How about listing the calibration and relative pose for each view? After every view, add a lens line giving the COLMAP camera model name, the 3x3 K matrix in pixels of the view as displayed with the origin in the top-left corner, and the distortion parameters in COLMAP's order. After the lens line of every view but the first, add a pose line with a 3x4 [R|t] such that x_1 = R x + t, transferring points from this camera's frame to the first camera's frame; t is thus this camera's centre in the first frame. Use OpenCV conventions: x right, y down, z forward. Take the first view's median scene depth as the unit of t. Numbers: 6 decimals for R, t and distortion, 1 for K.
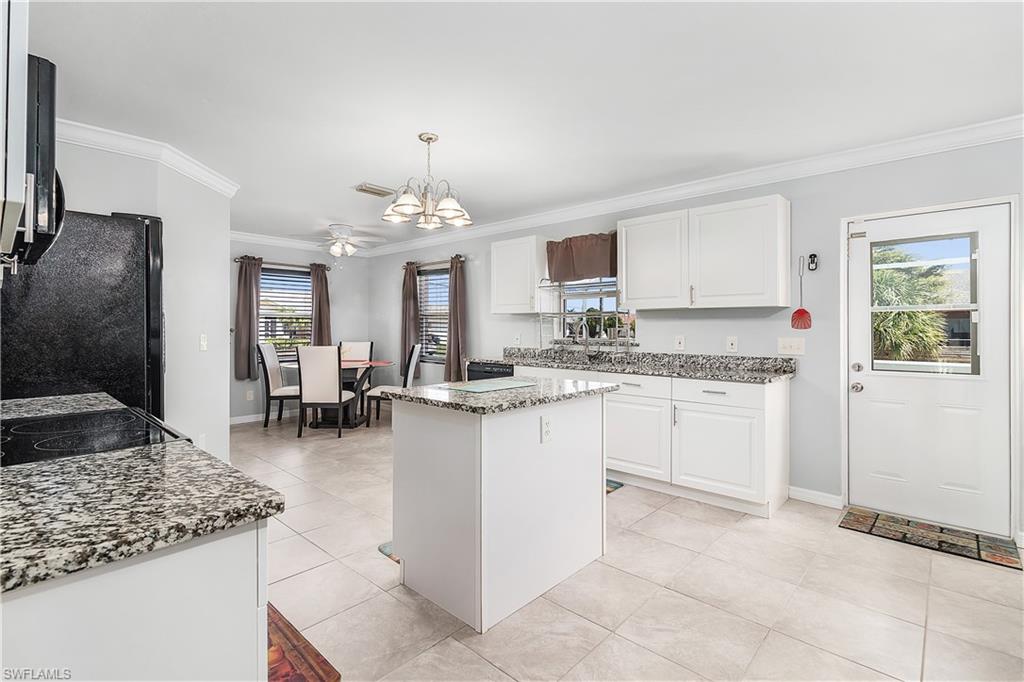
lens RADIAL K [[471.7, 0, 503.1], [0, 471.7, 332.1], [0, 0, 1]] dist [-0.002291, 0.000068]
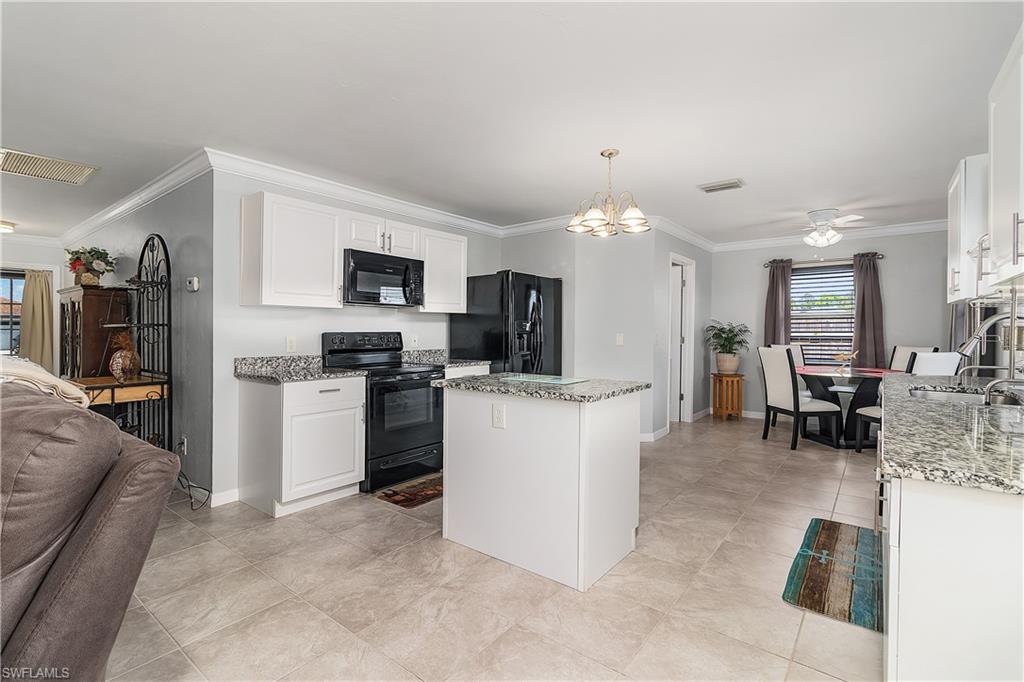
lens RADIAL K [[471.7, 0, 507.1], [0, 471.7, 333.5], [0, 0, 1]] dist [-0.002291, 0.000068]
pose [[0.092164, 0.007347, -0.995717, 0.419330], [-0.009218, 0.999936, 0.006525, -0.001138], [0.995701, 0.008577, 0.092226, 0.311790]]
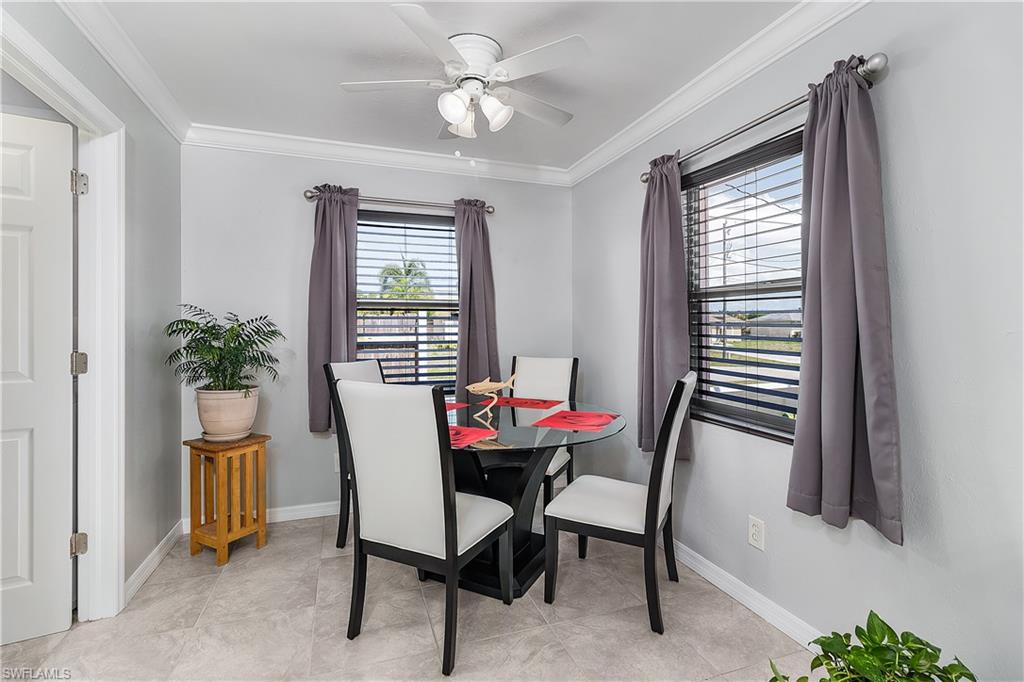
lens RADIAL K [[471.7, 0, 514.4], [0, 471.7, 333.8], [0, 0, 1]] dist [-0.002291, 0.000068]
pose [[0.896845, -0.004312, -0.442324, -0.140025], [0.003542, 0.999990, -0.002566, -0.001942], [0.442330, 0.000735, 0.896852, 0.619712]]
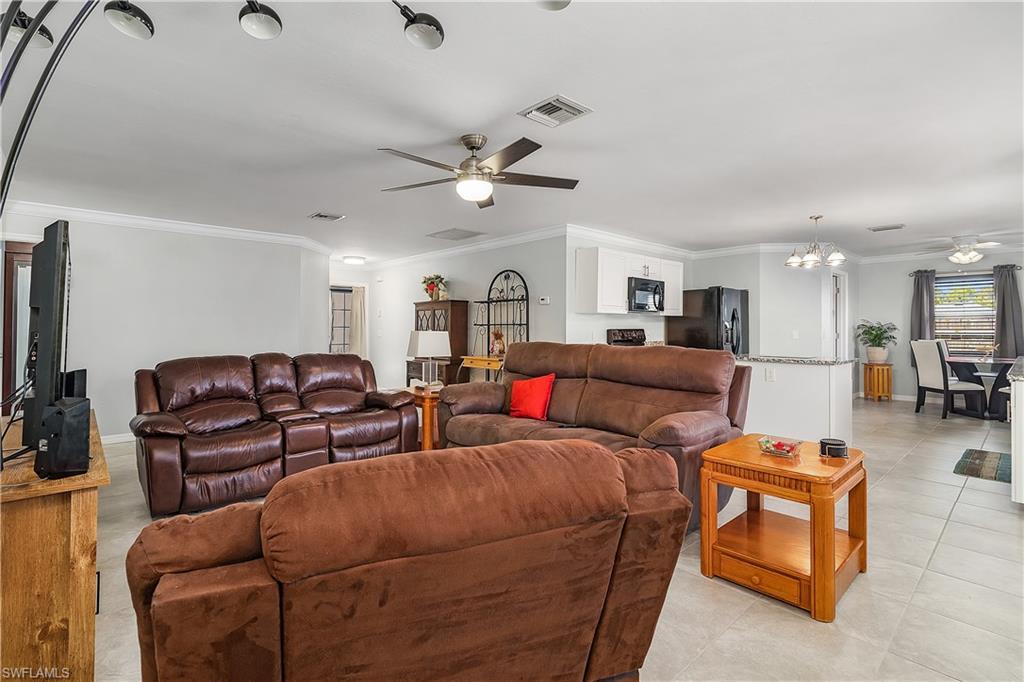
lens RADIAL K [[471.7, 0, 515.7], [0, 471.7, 318.8], [0, 0, 1]] dist [-0.002291, 0.000068]
pose [[-0.068310, -0.018919, -0.997485, 0.761015], [-0.010053, 0.999782, -0.018274, 0.002147], [0.997613, 0.008779, -0.068486, 0.009491]]
